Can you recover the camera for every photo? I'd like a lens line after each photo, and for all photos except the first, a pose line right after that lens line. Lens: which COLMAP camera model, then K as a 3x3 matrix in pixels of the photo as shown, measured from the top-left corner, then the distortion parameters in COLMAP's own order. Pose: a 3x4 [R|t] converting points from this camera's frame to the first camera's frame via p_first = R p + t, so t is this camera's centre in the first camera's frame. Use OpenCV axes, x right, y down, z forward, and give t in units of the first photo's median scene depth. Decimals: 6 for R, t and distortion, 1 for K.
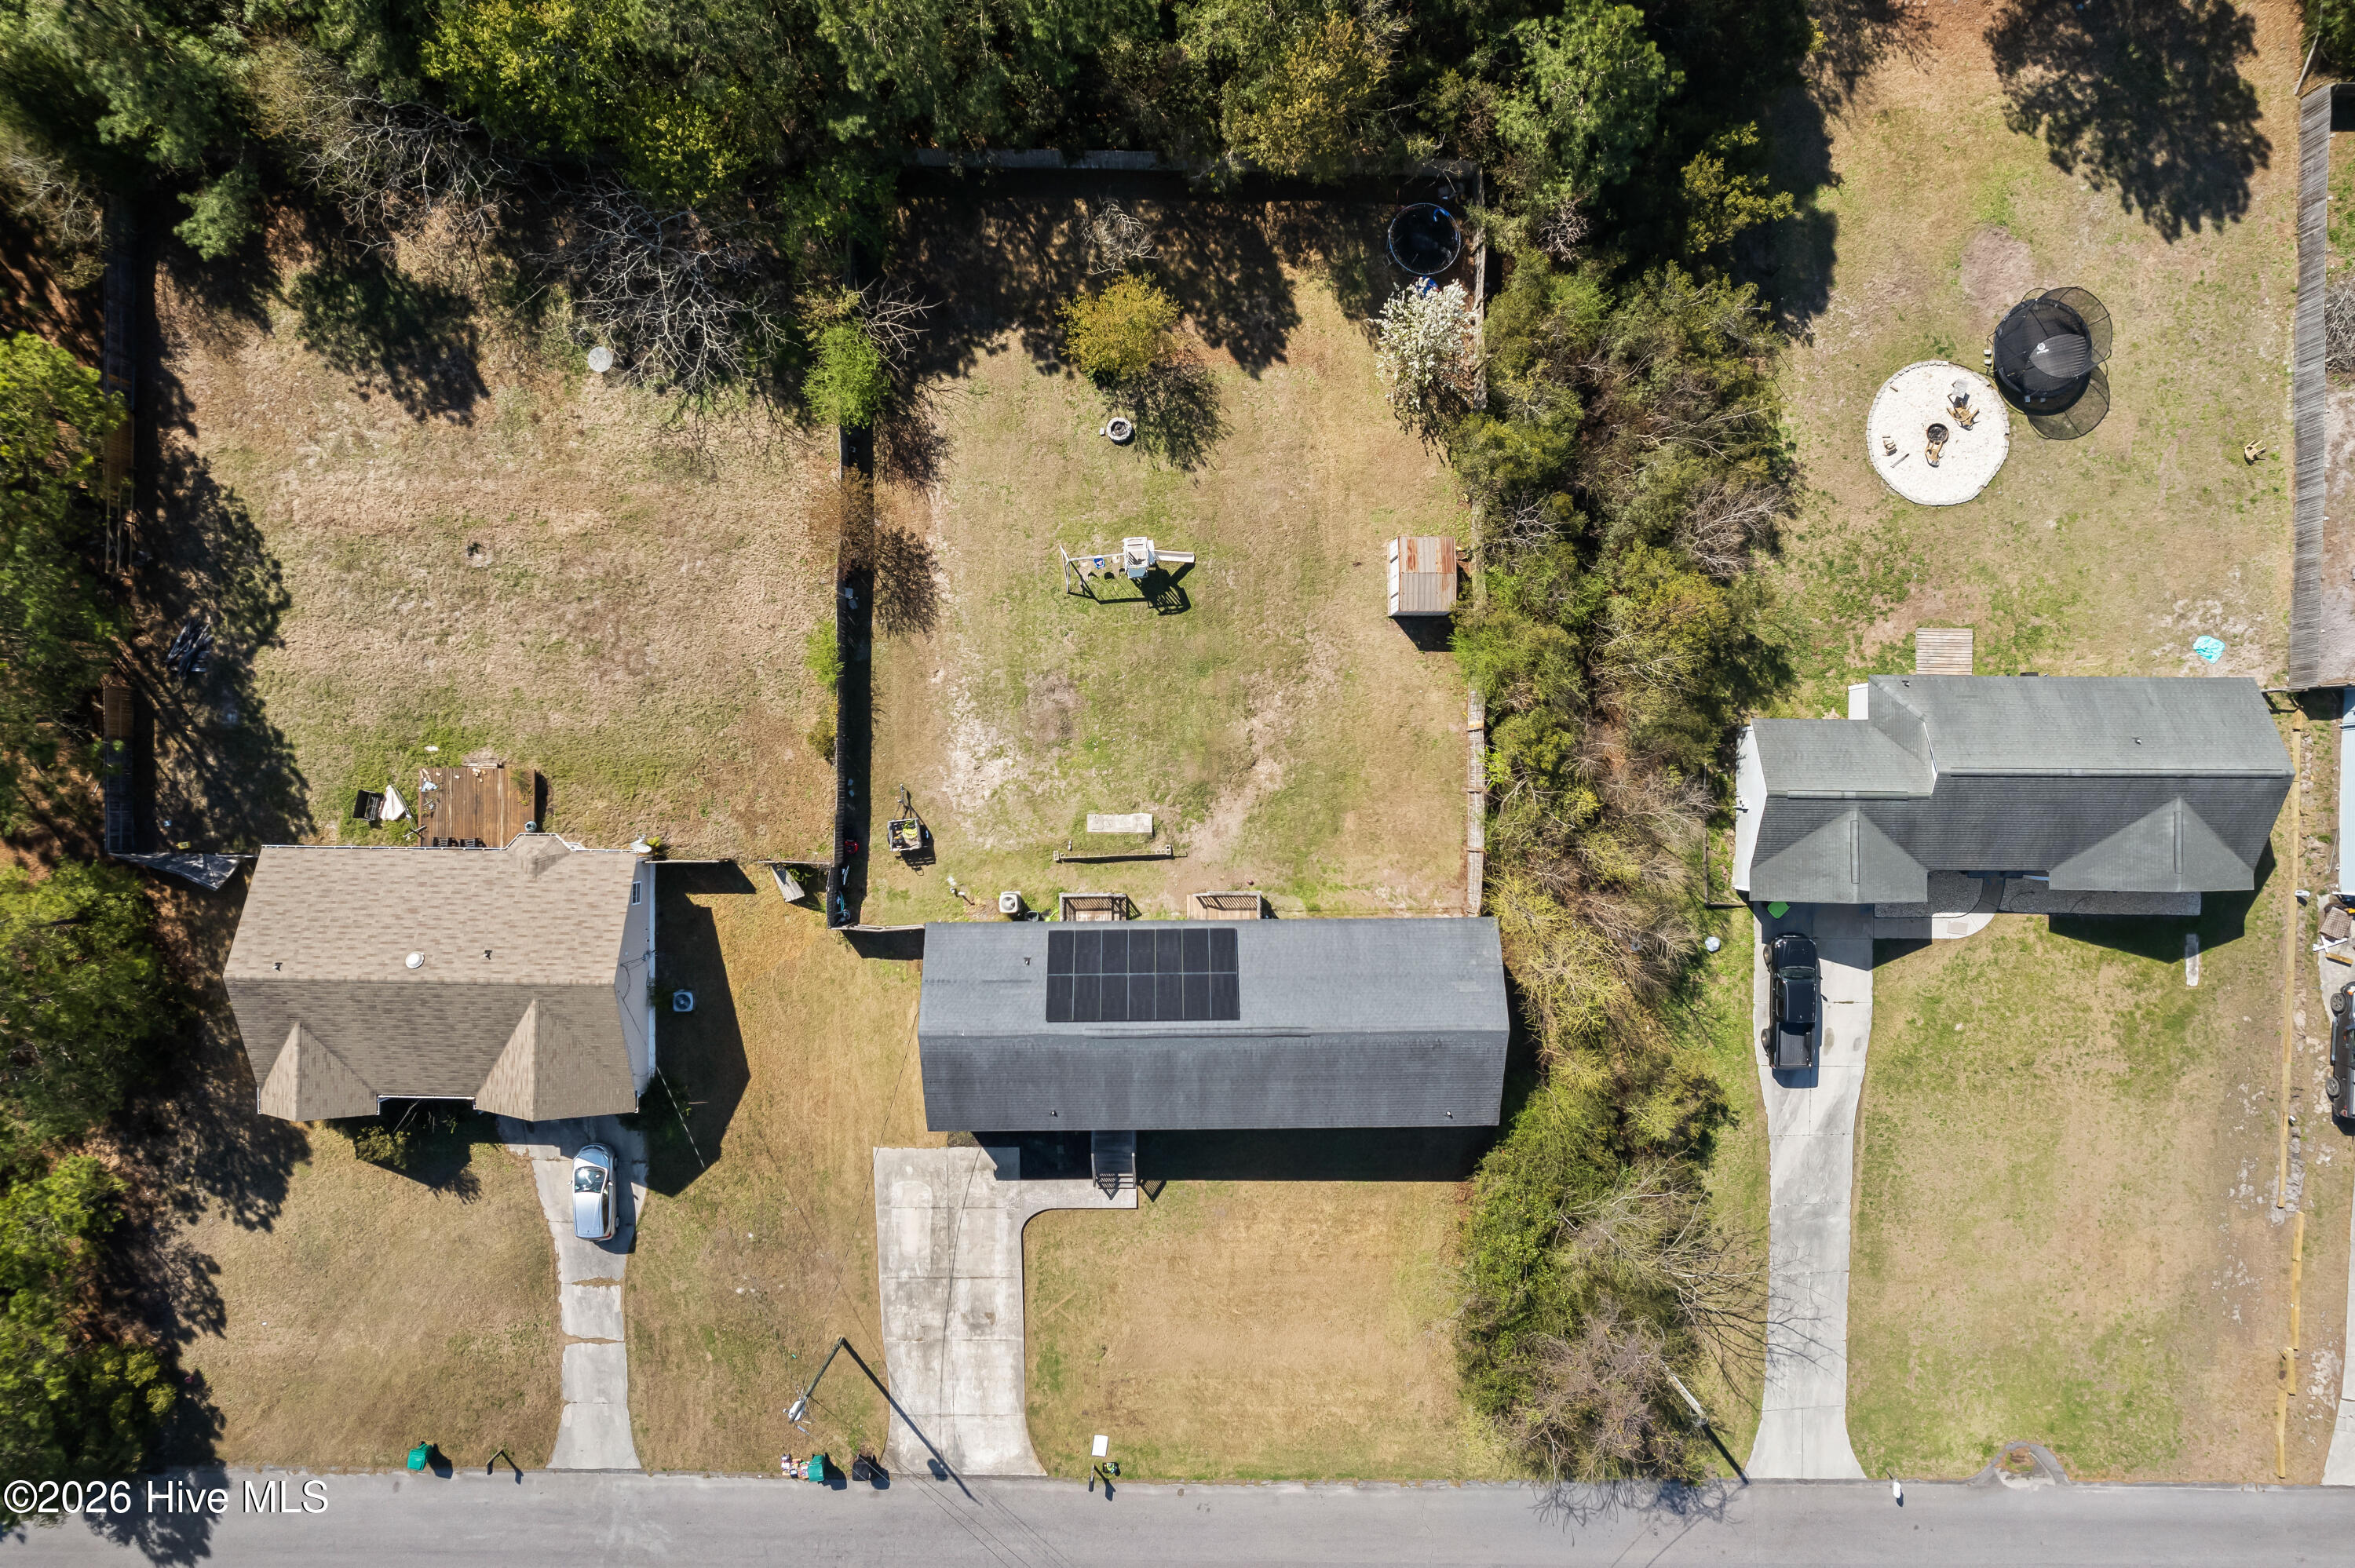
lens RADIAL K [[1499.4, 0, 1177.5], [0, 1499.4, 784.0], [0, 0, 1]] dist [-0.041395, -0.001566]
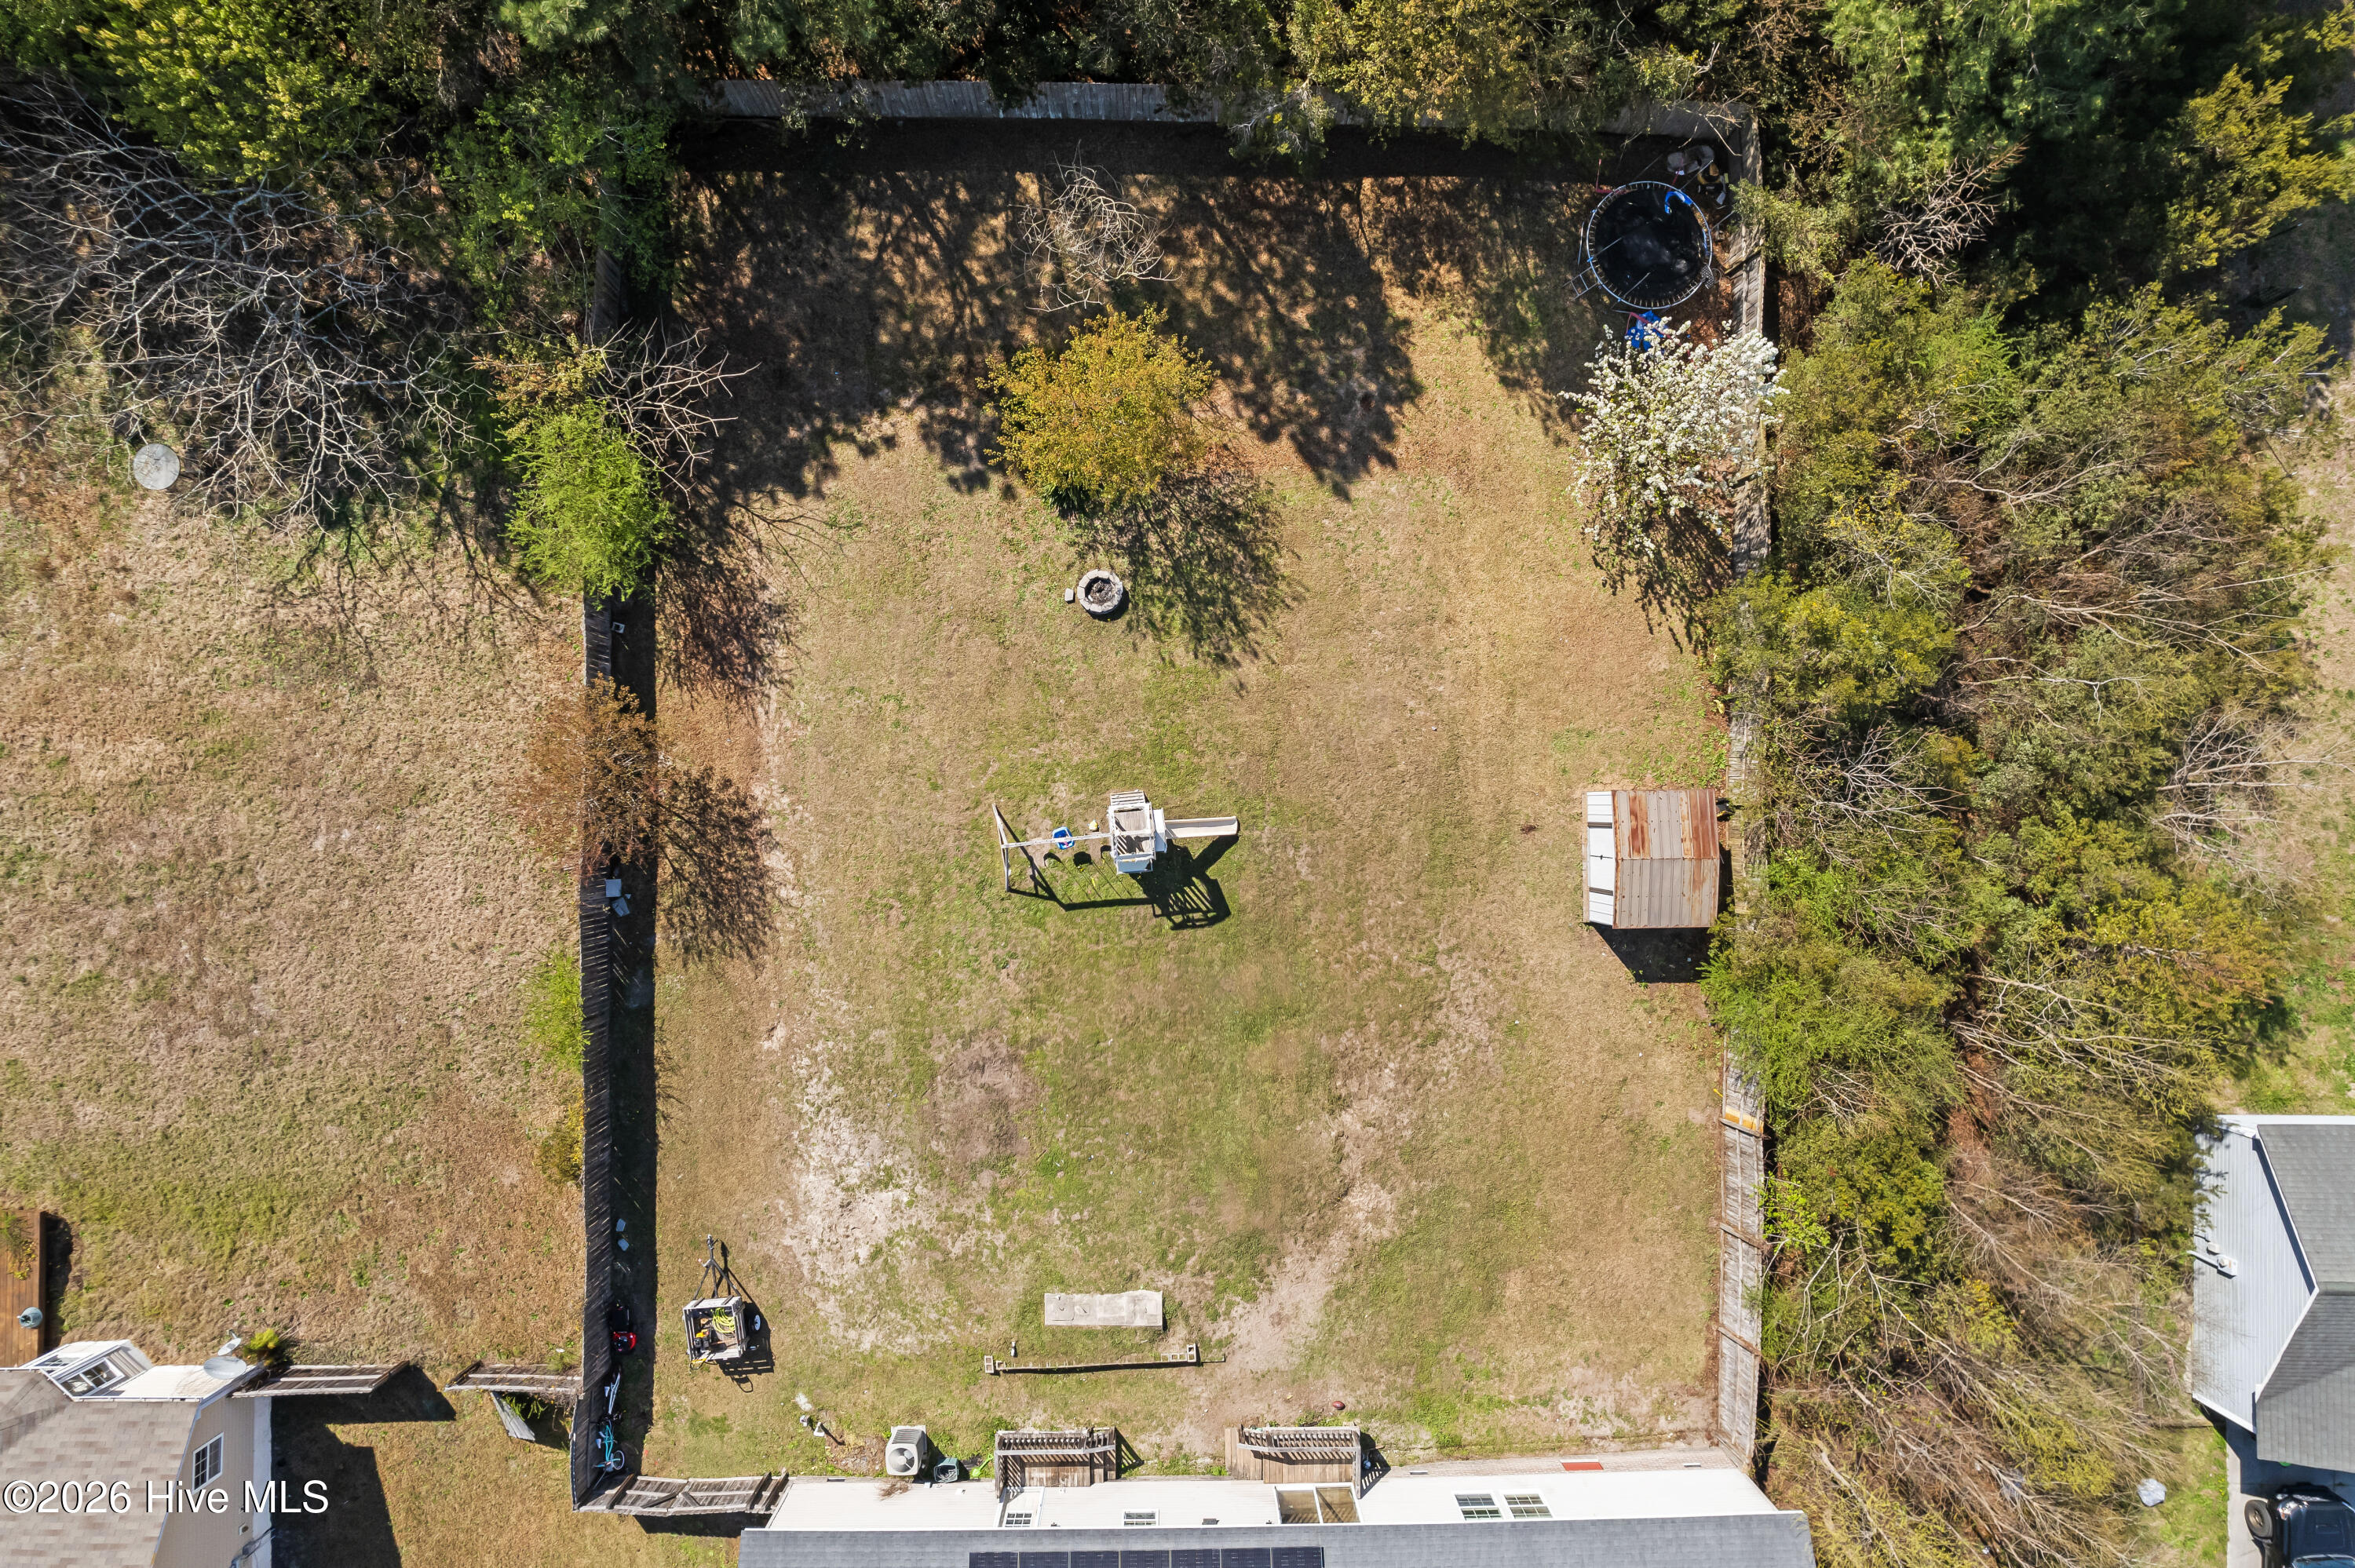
lens RADIAL K [[1466.3, 0, 1177.5], [0, 1466.3, 784.0], [0, 0, 1]] dist [-0.084184, 0.078061]
pose [[0.999963, -0.004222, 0.007471, -0.014534], [0.004232, 0.999990, -0.001302, -0.165330], [-0.007465, 0.001333, 0.999971, 0.463308]]
